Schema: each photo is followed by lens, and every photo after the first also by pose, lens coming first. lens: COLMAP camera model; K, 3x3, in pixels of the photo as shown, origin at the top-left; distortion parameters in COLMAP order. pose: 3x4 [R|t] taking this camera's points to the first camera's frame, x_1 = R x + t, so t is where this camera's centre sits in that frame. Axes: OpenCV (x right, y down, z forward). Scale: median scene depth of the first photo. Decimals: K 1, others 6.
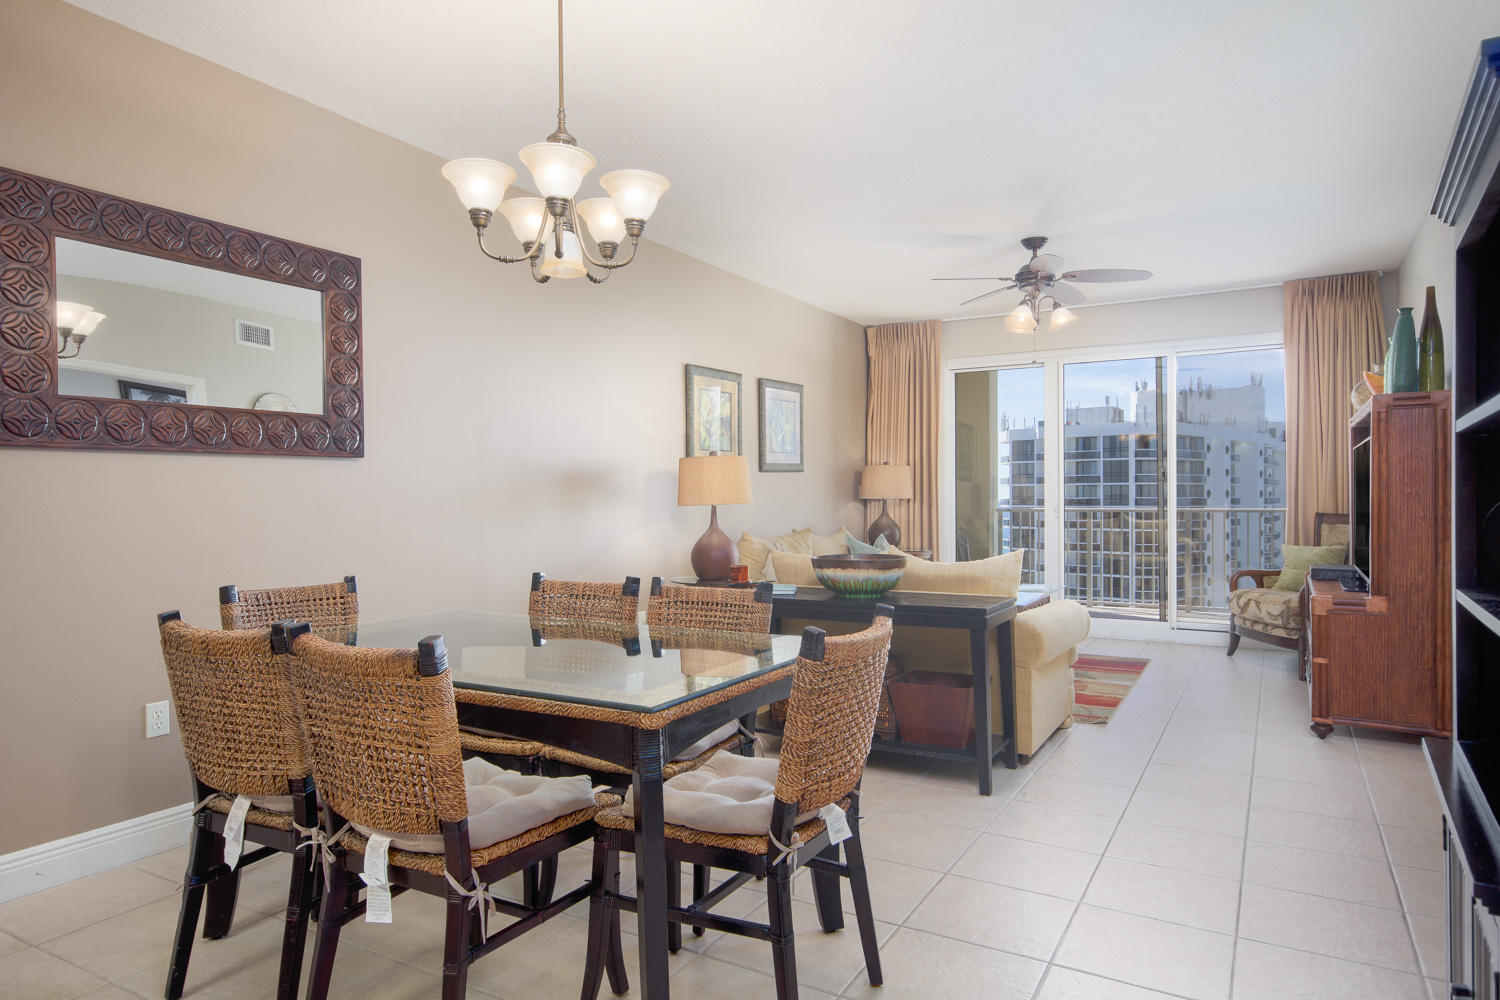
lens RADIAL K [[923.9, 0, 750.0], [0, 923.9, 500.0], [0, 0, 1]] dist [-0.008013, 0.052675]
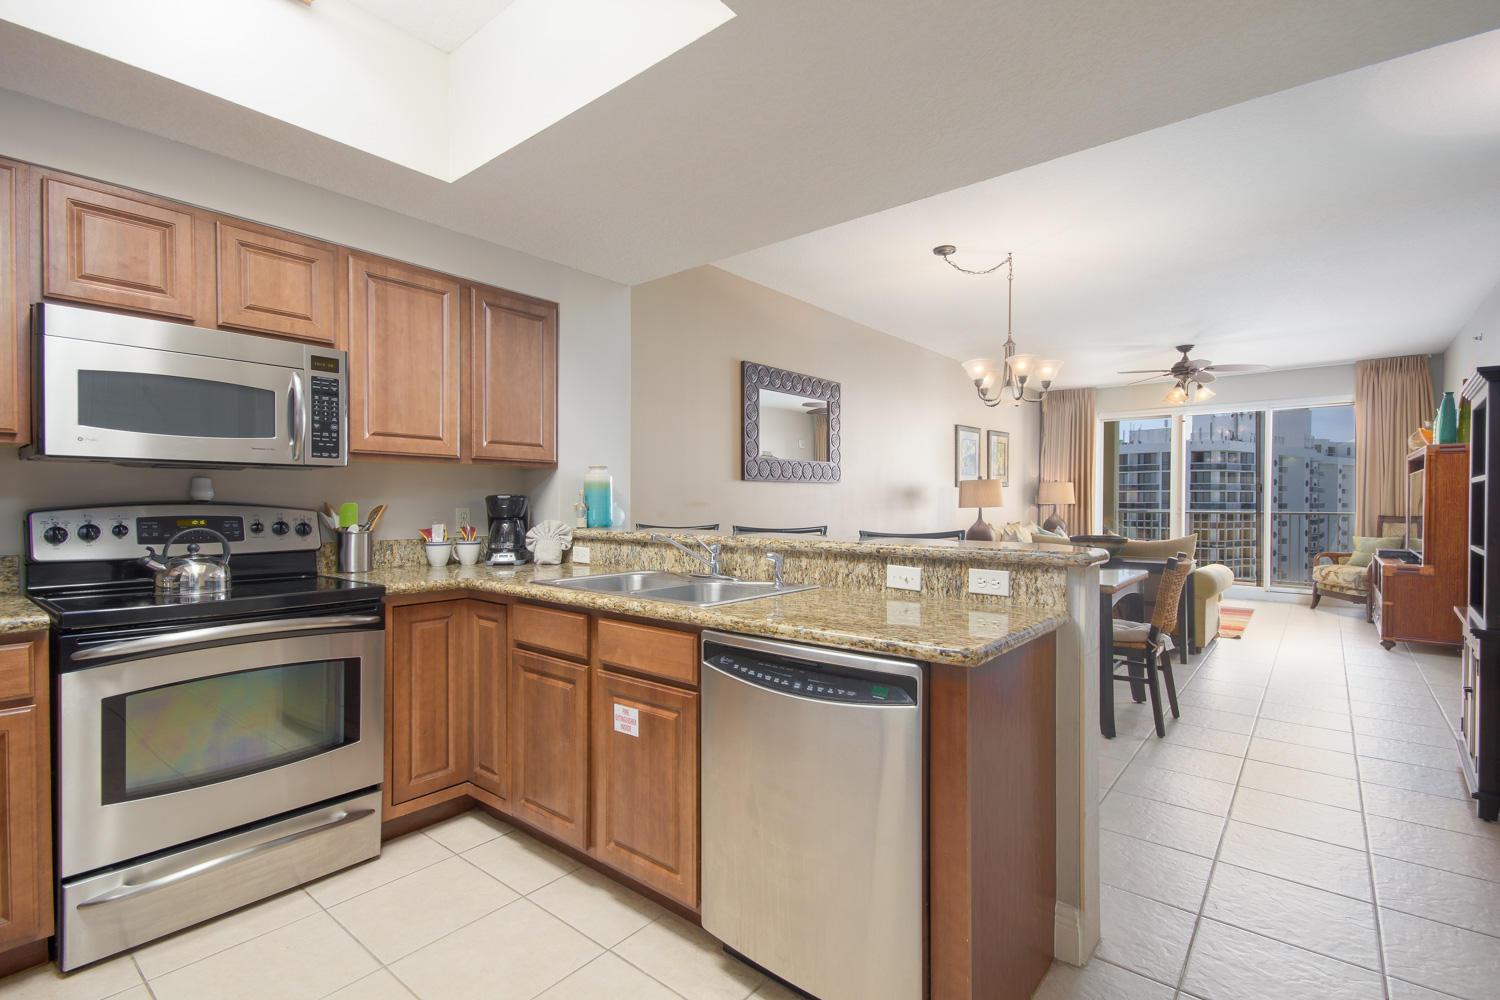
lens RADIAL K [[694.8, 0, 750.9], [0, 694.8, 506.0], [0, 0, 1]] dist [0.023237, -0.000501]
pose [[0.986742, 0.007781, -0.162108, -0.231644], [-0.006790, 0.999955, 0.006669, -0.002374], [0.162152, -0.005480, 0.986751, -0.328461]]
